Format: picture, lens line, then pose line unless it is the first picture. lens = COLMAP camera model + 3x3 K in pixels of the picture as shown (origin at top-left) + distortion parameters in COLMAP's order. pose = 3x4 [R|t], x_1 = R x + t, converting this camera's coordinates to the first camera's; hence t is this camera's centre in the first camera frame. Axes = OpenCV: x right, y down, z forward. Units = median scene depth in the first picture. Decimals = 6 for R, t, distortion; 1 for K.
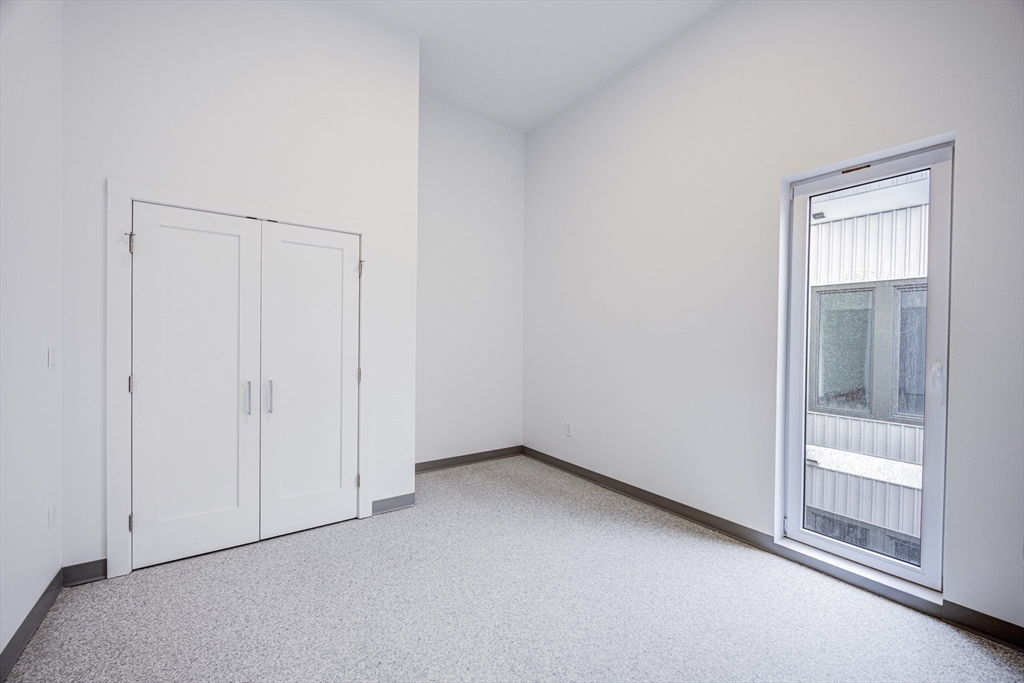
lens RADIAL K [[418.6, 0, 514.6], [0, 418.6, 340.0], [0, 0, 1]] dist [-0.002349, -0.000092]
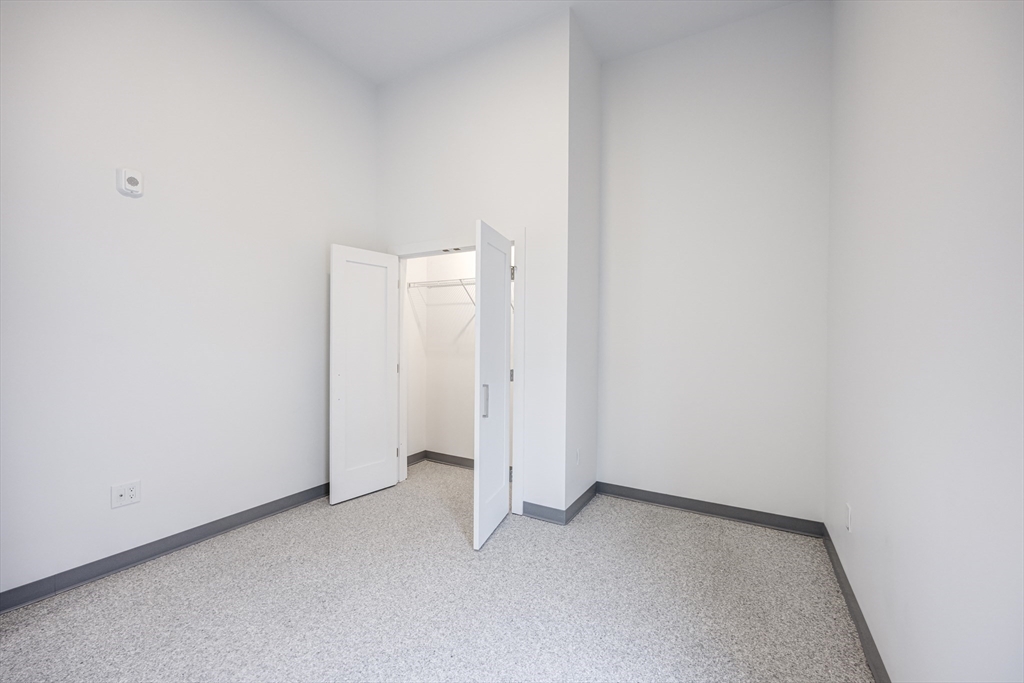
lens RADIAL K [[418.6, 0, 514.6], [0, 418.6, 340.0], [0, 0, 1]] dist [-0.002349, -0.000092]
pose [[0.403685, -0.013132, -0.914804, 0.808958], [-0.004539, 0.999856, -0.016356, 0.016869], [0.914887, 0.010755, 0.403567, 0.785504]]
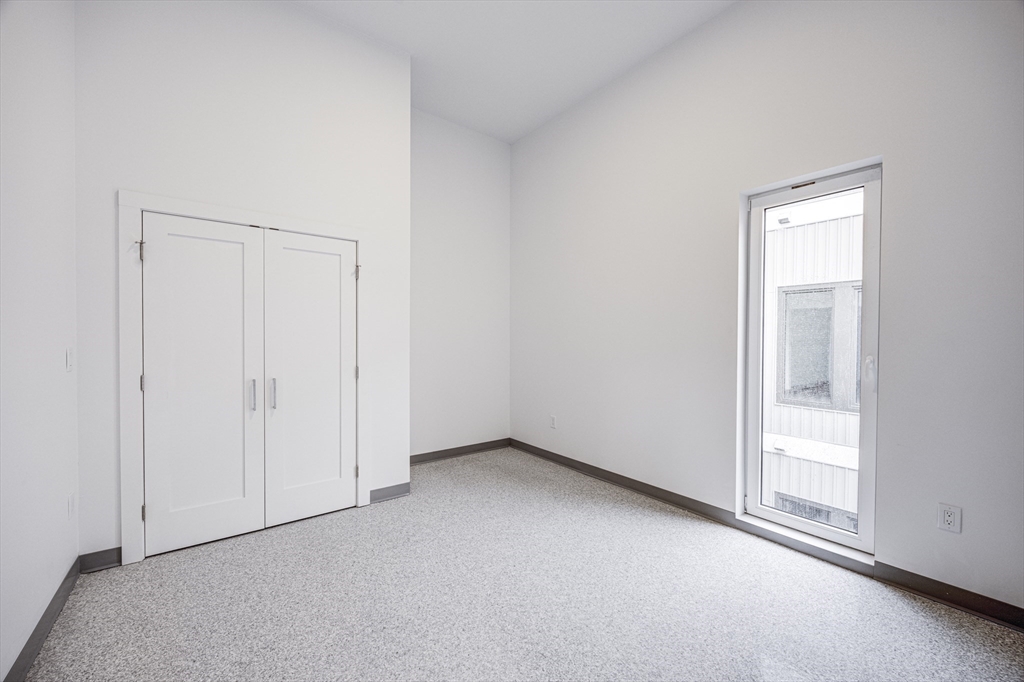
lens RADIAL K [[410.2, 0, 517.8], [0, 410.2, 338.8], [0, 0, 1]] dist [0.000209, 0.000053]
pose [[0.999183, -0.007418, 0.039717, -0.002192], [0.007428, 0.999972, -0.000095, 0.000021], [-0.039715, 0.000390, 0.999211, -0.088767]]
